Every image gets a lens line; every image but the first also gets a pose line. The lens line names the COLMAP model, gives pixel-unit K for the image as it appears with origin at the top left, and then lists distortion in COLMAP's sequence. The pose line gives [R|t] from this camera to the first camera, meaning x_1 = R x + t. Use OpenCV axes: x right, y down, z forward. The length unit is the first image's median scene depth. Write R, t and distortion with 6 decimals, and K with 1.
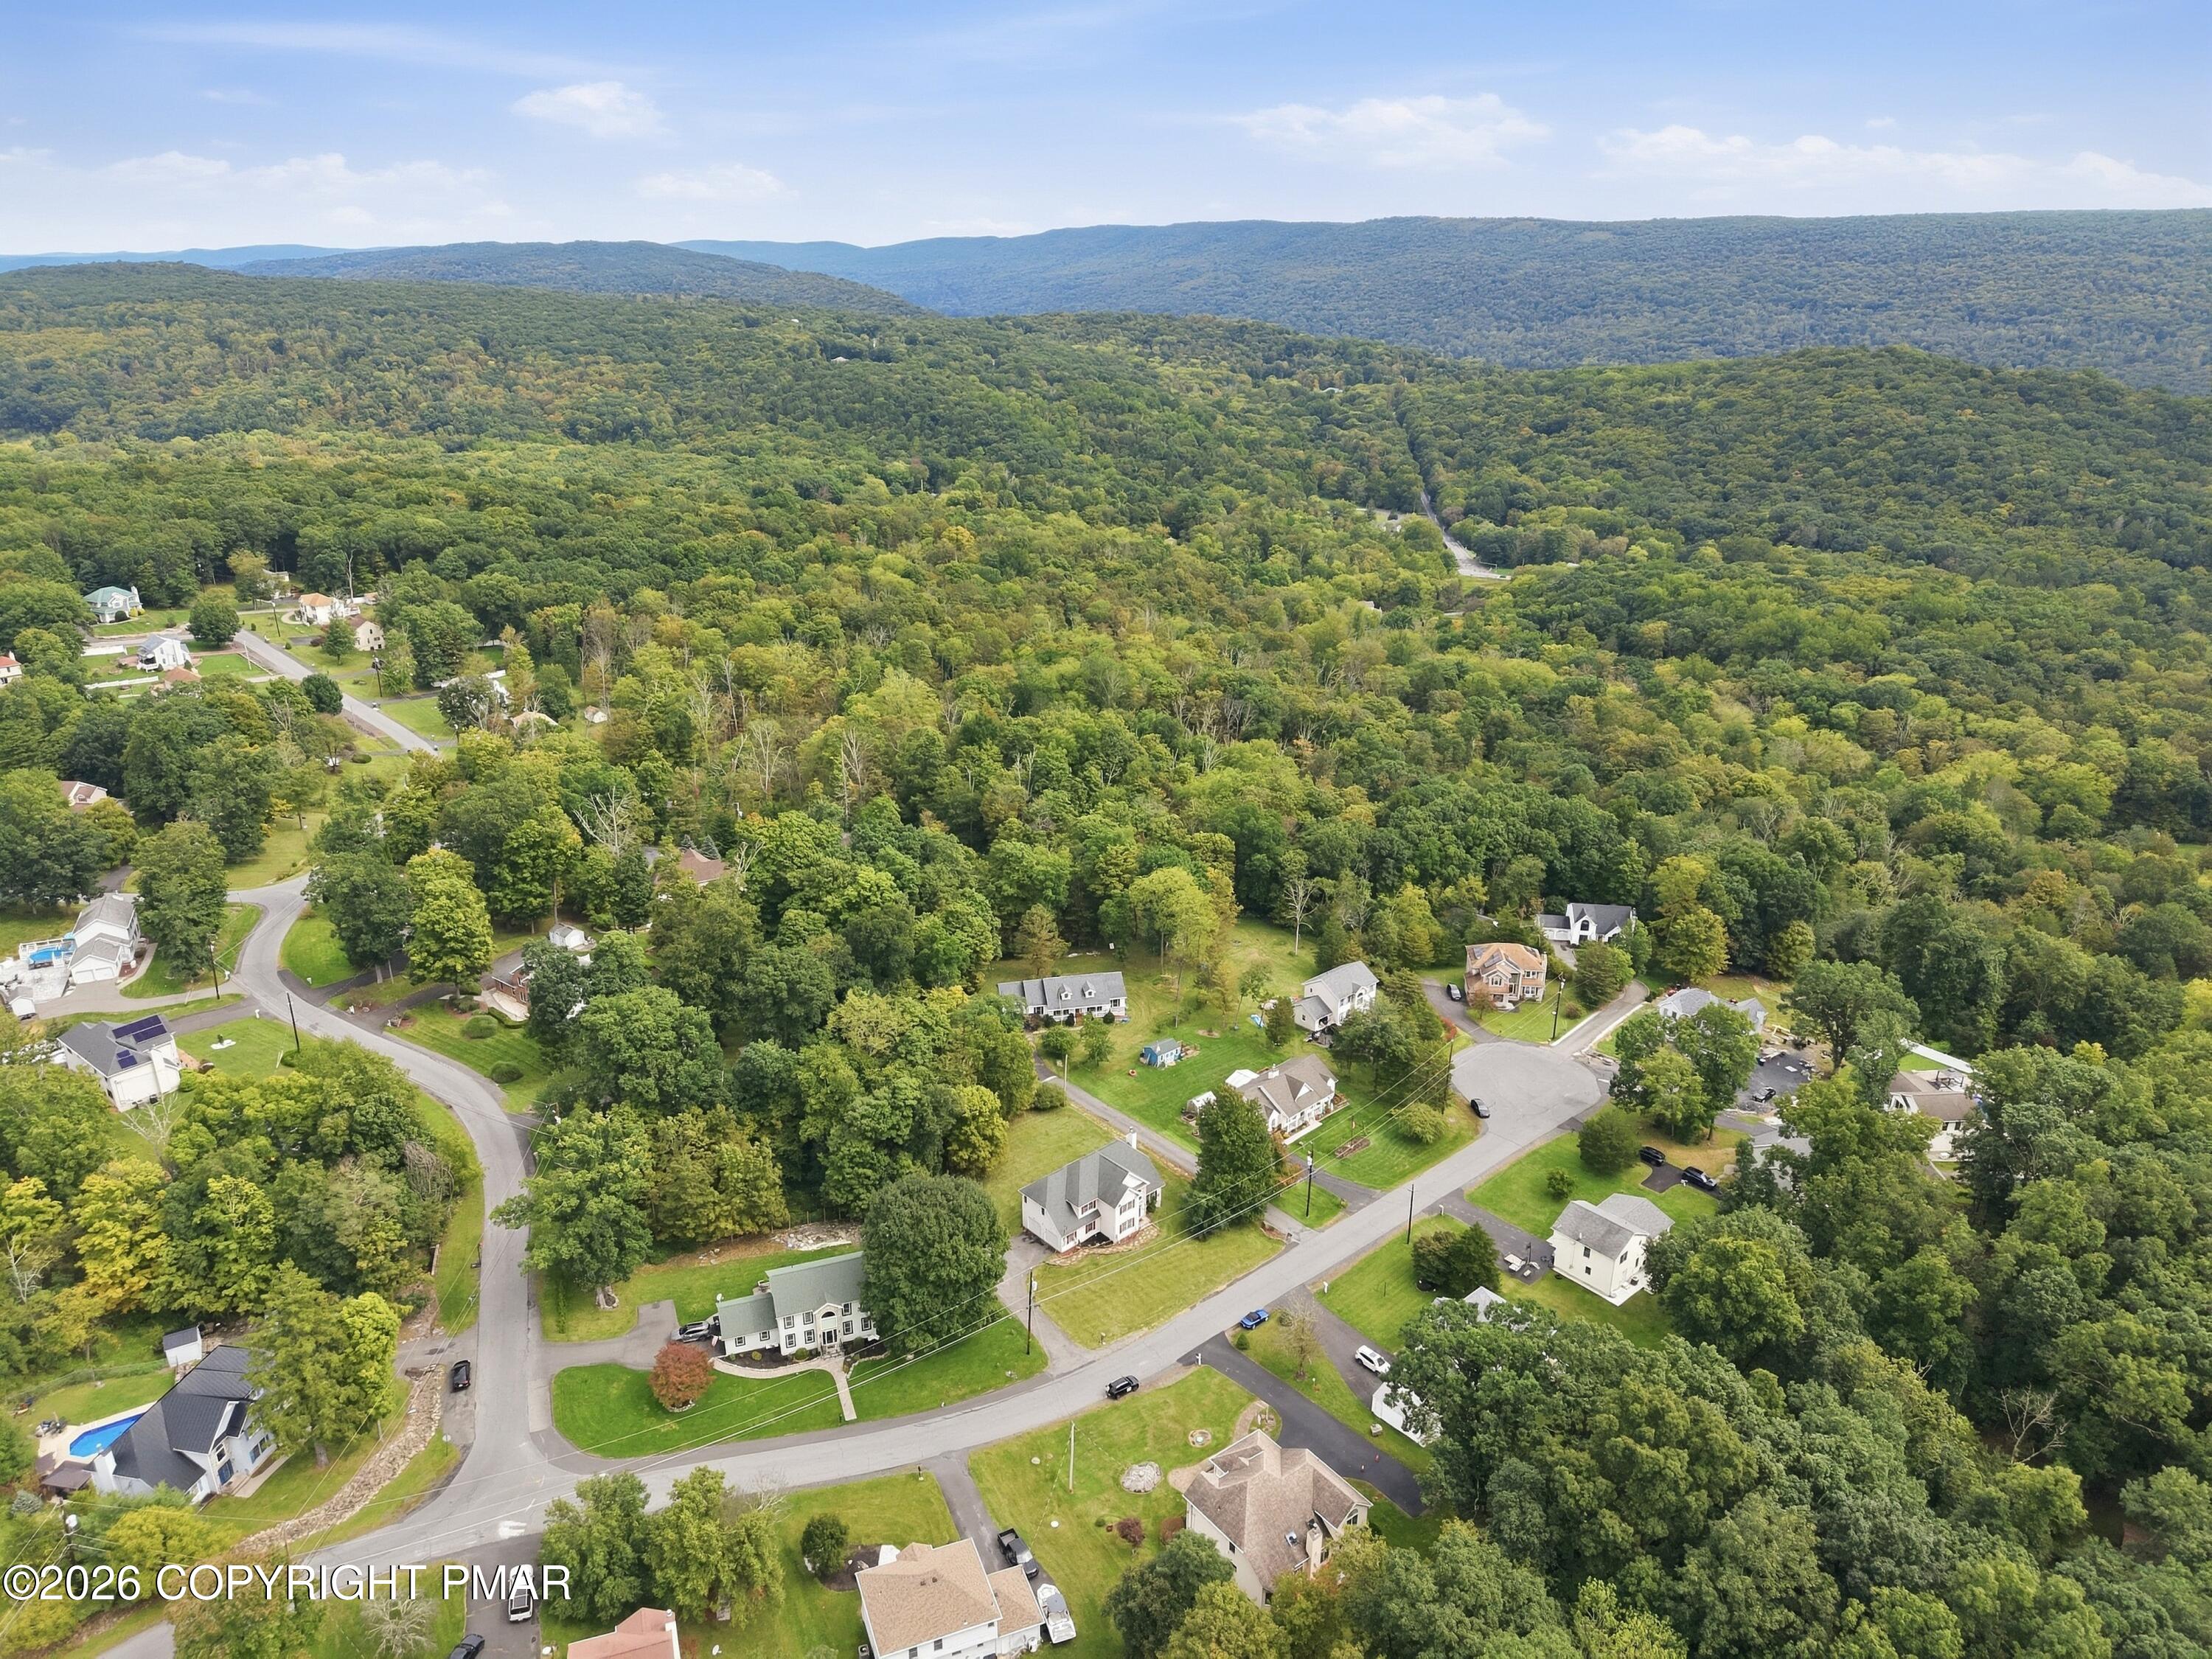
lens RADIAL K [[1472.5, 0, 1070.1], [0, 1472.5, 823.4], [0, 0, 1]] dist [0.045836, -0.050336]
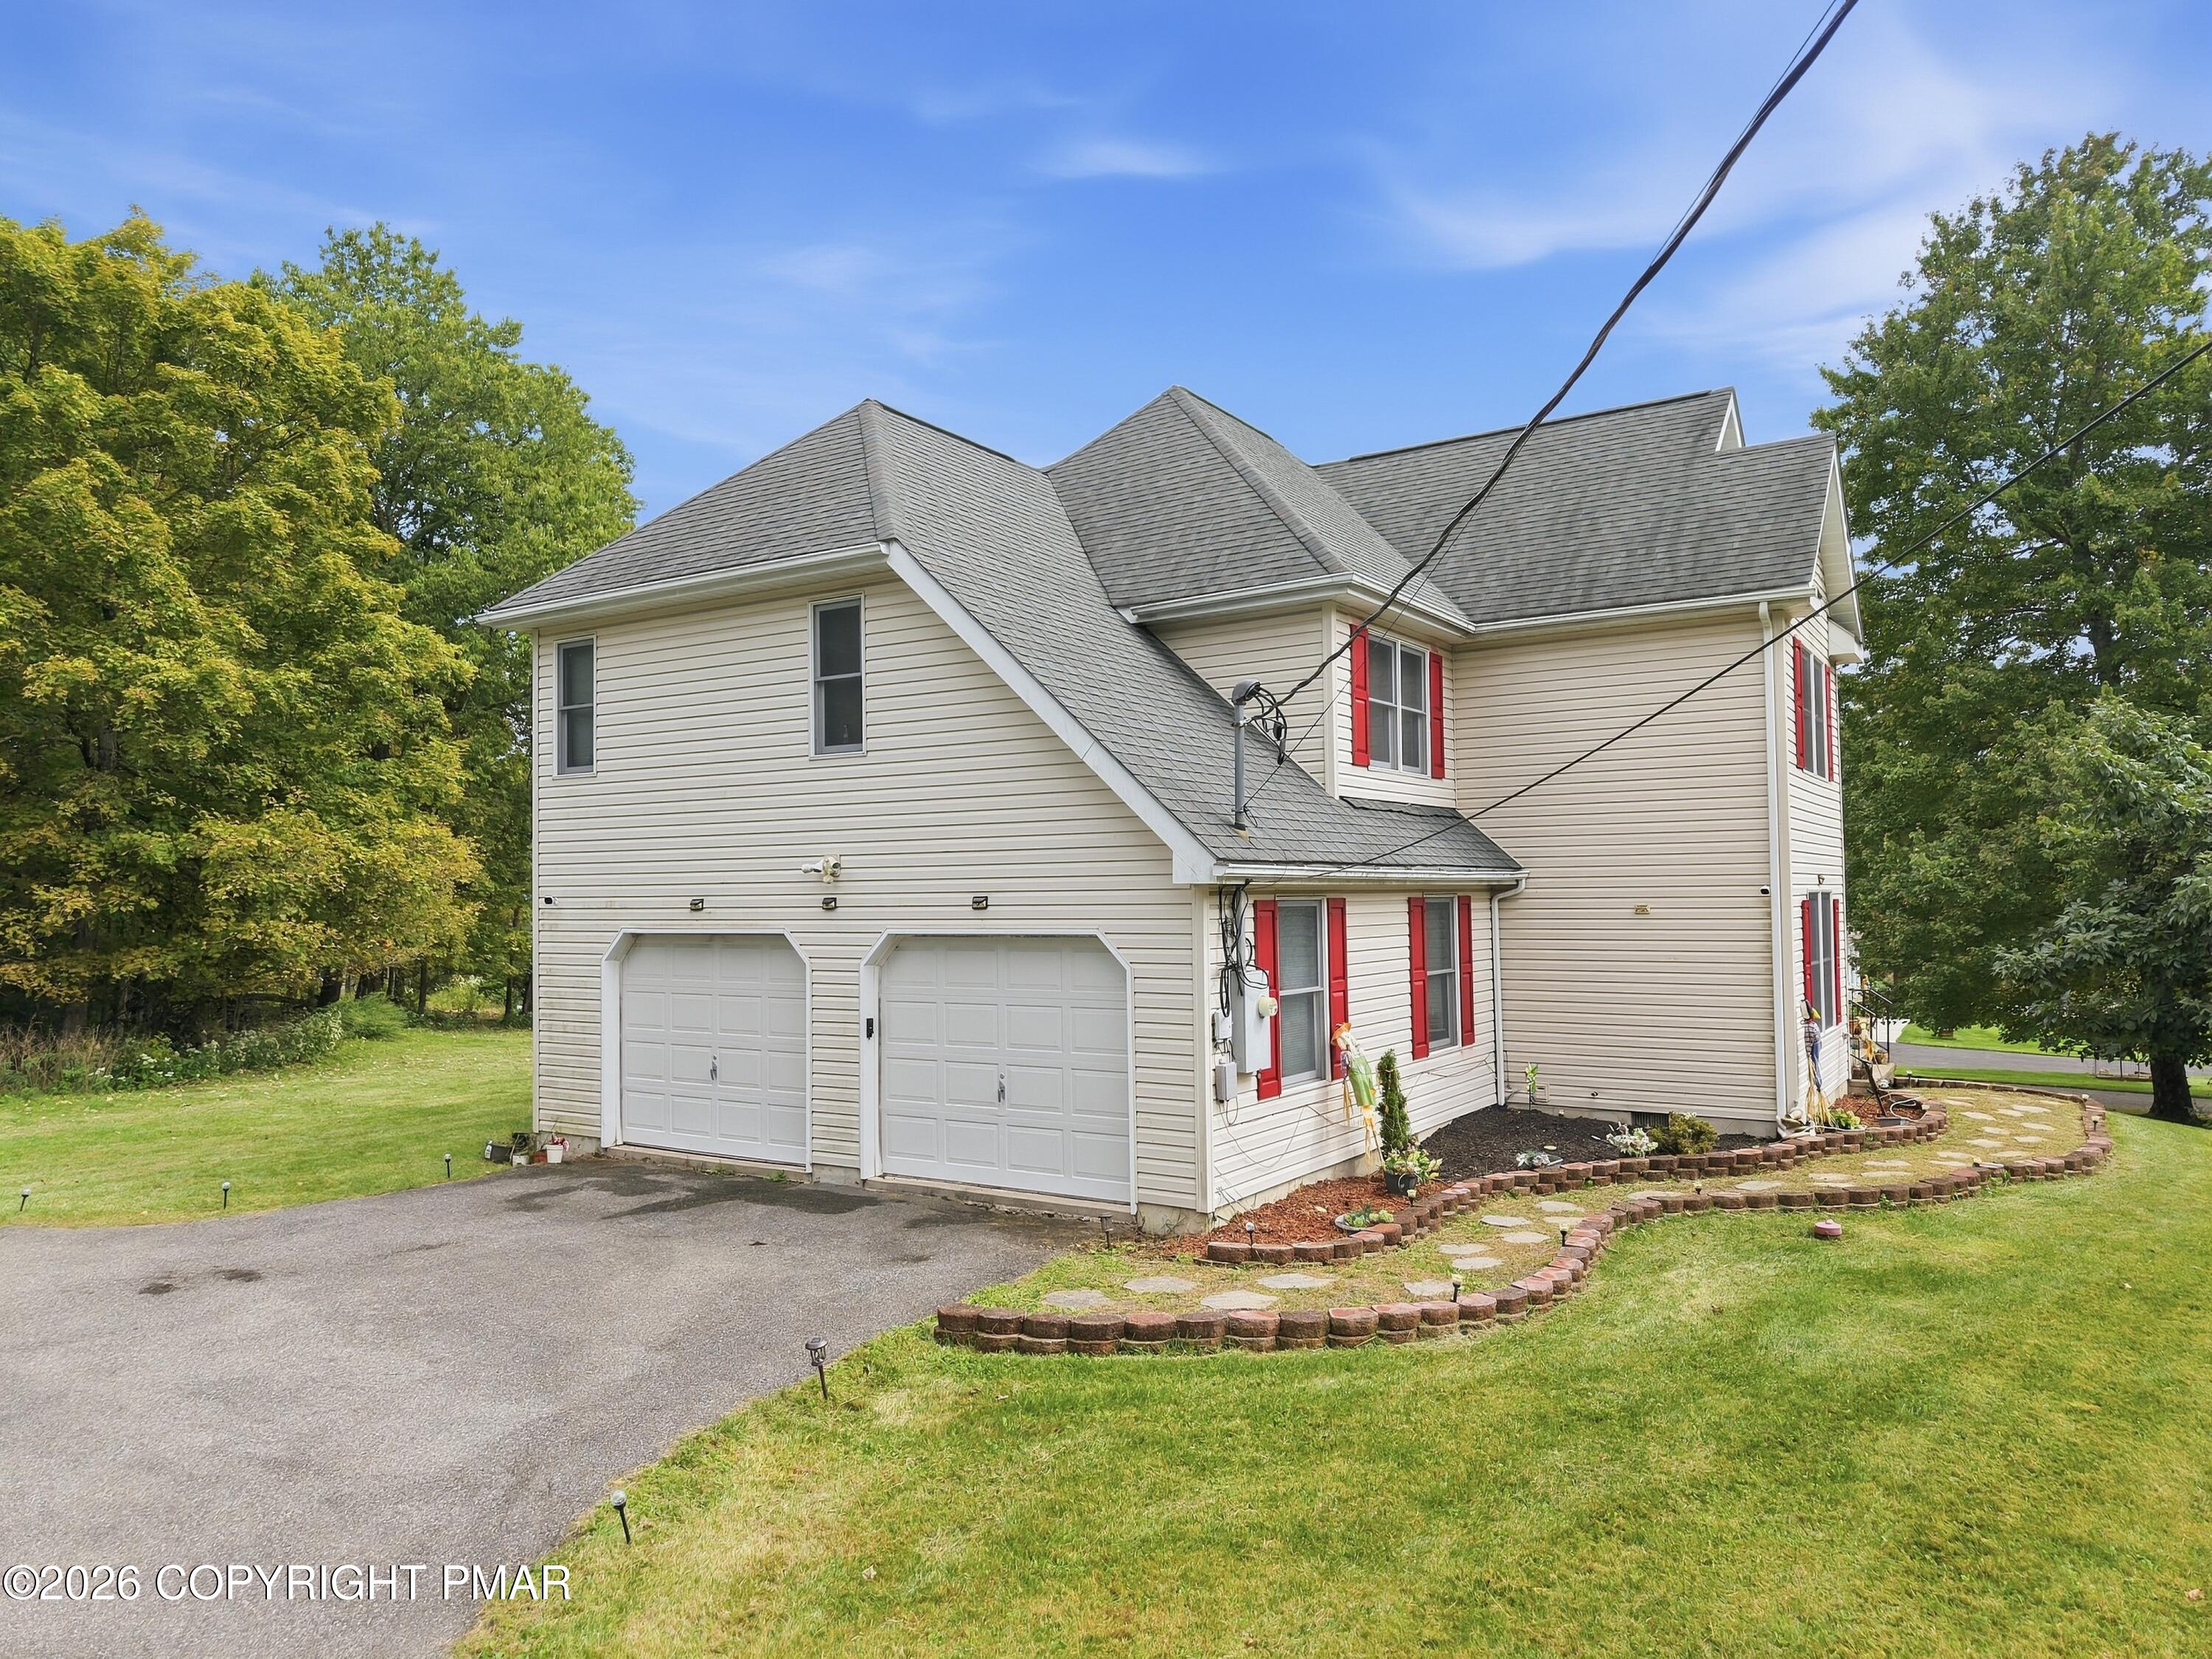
lens RADIAL K [[1472.5, 0, 1103.1], [0, 1472.5, 840.4], [0, 0, 1]] dist [0.045836, -0.050336]
pose [[0.962575, 0.008567, 0.270881, -0.019377], [0.098023, 0.920830, -0.377445, 0.230230], [-0.252668, 0.389871, 0.885528, 0.729886]]
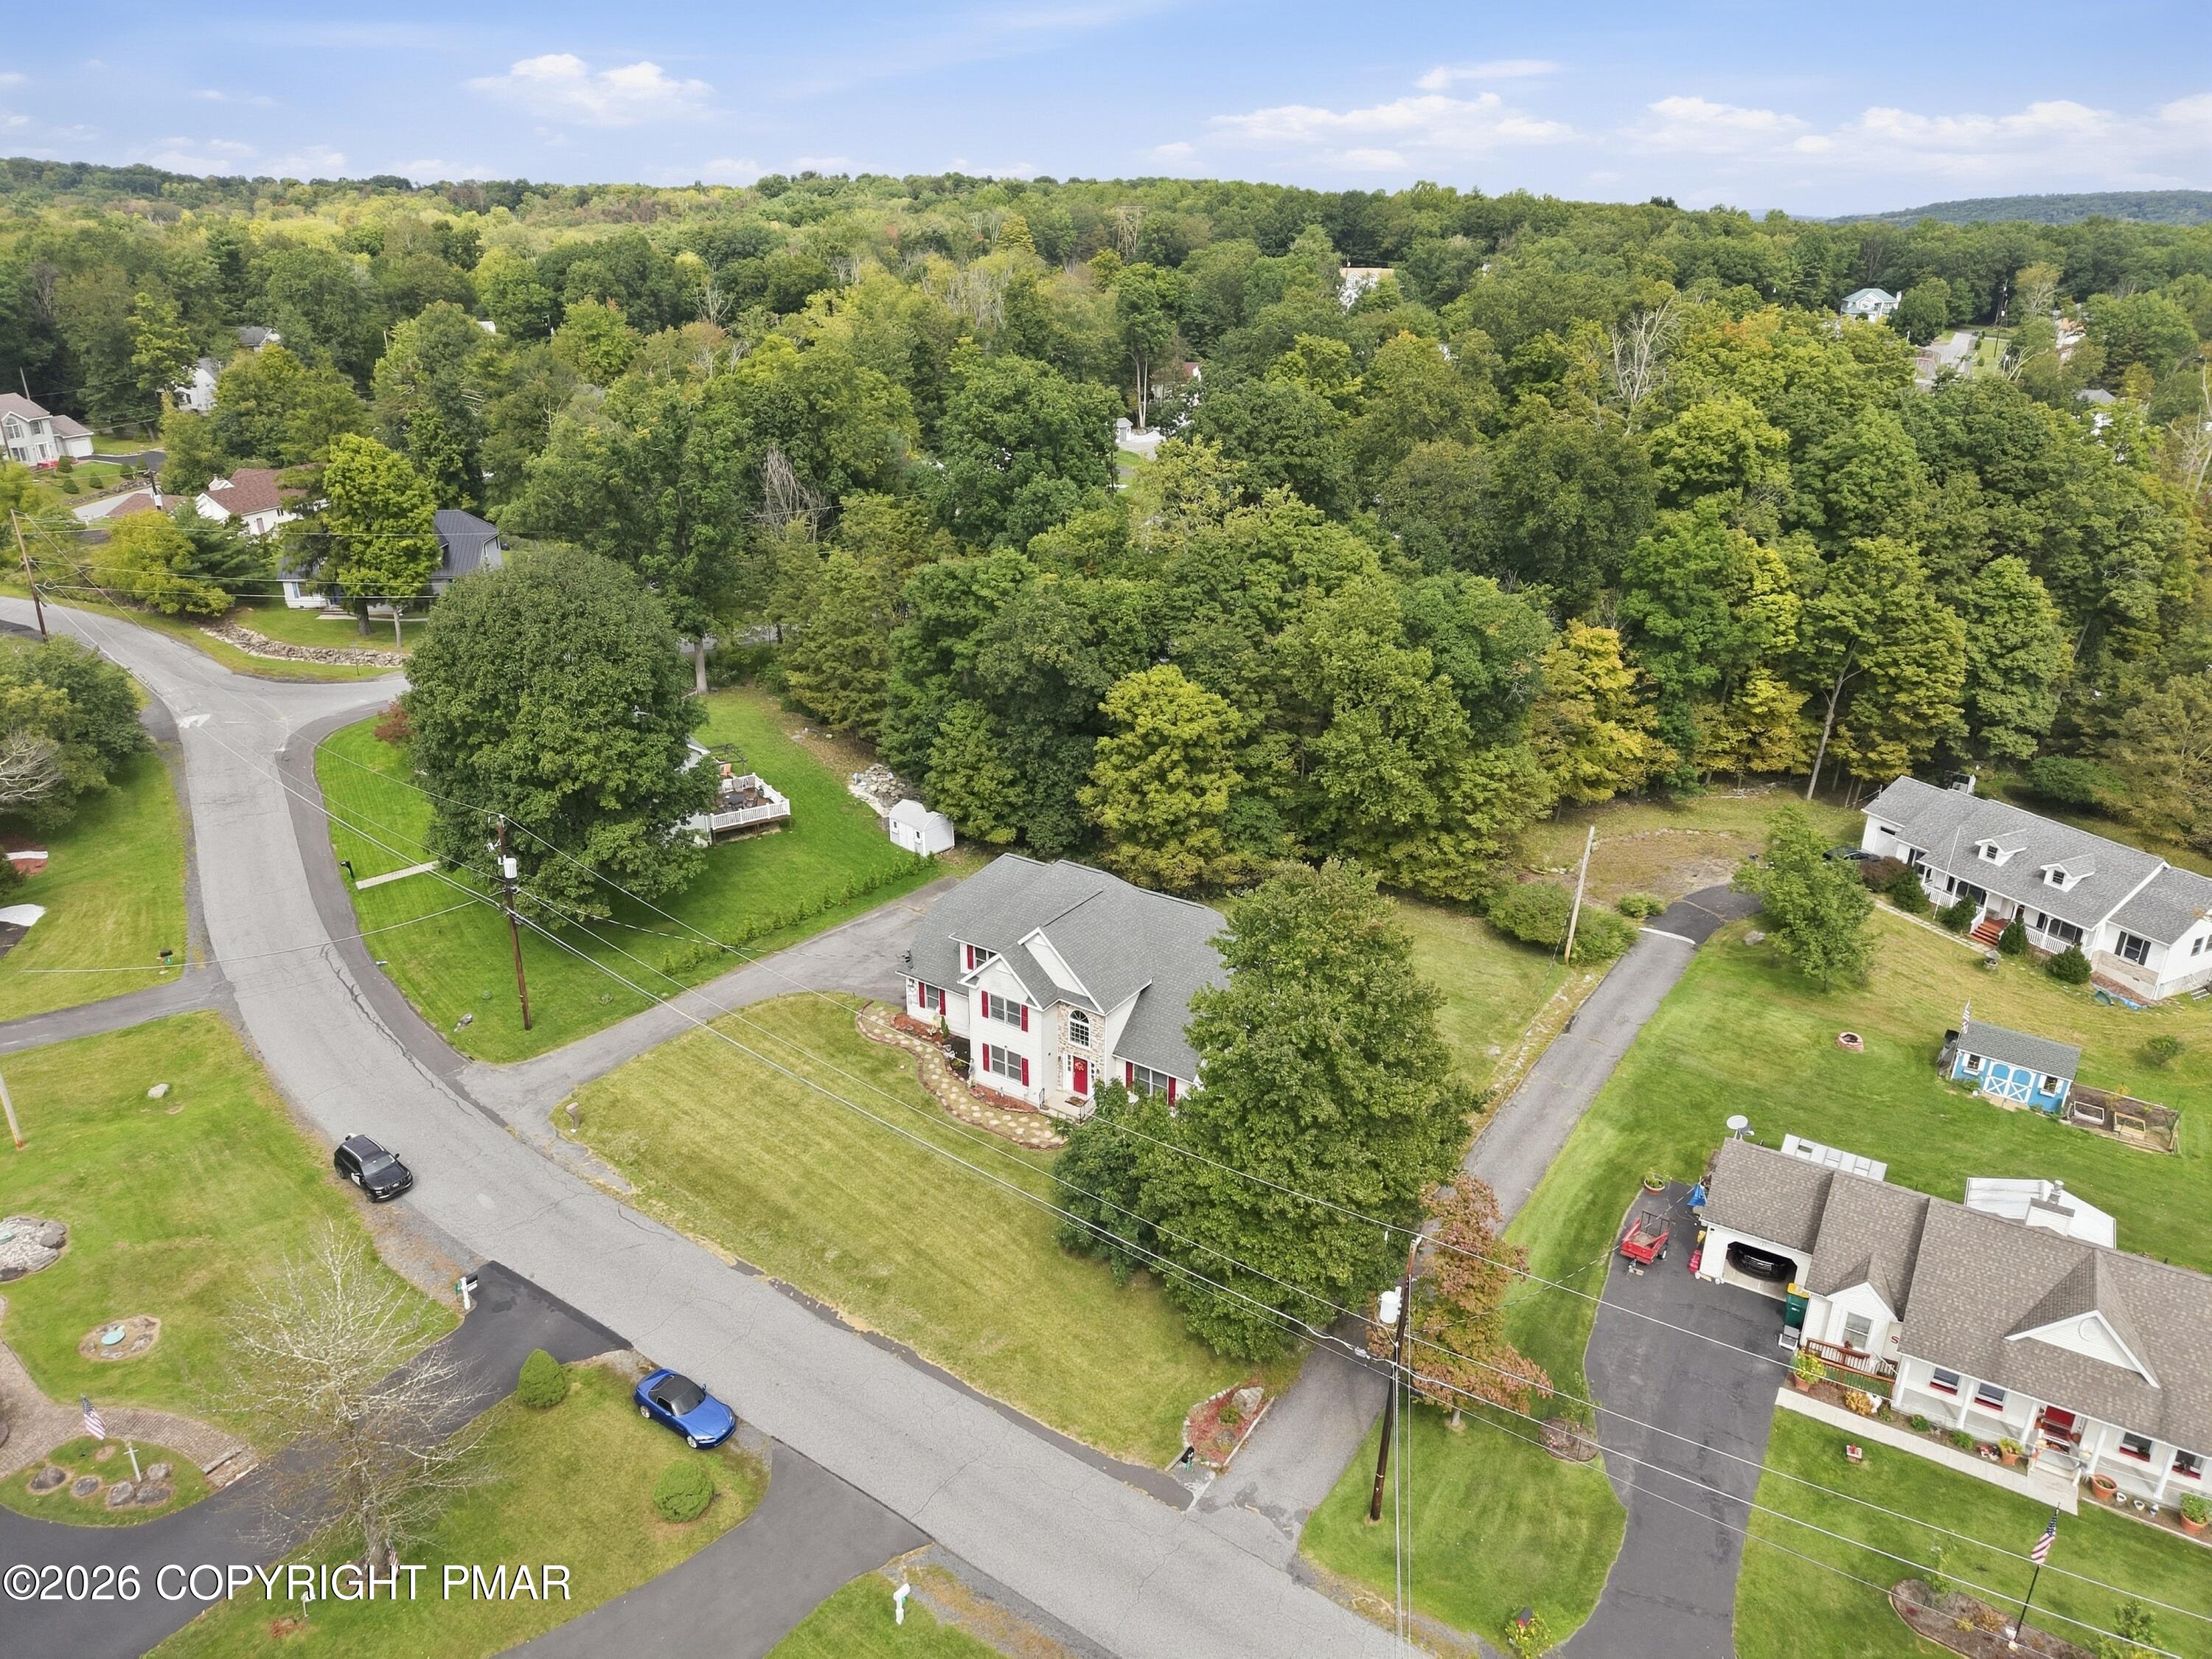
lens RADIAL K [[1472.5, 0, 1104.5], [0, 1472.5, 830.1], [0, 0, 1]] dist [0.045836, -0.050336]
pose [[0.261565, 0.369697, -0.891576, 0.266315], [-0.348377, 0.897626, 0.270001, 0.092133], [0.900121, 0.239982, 0.363582, 0.688401]]
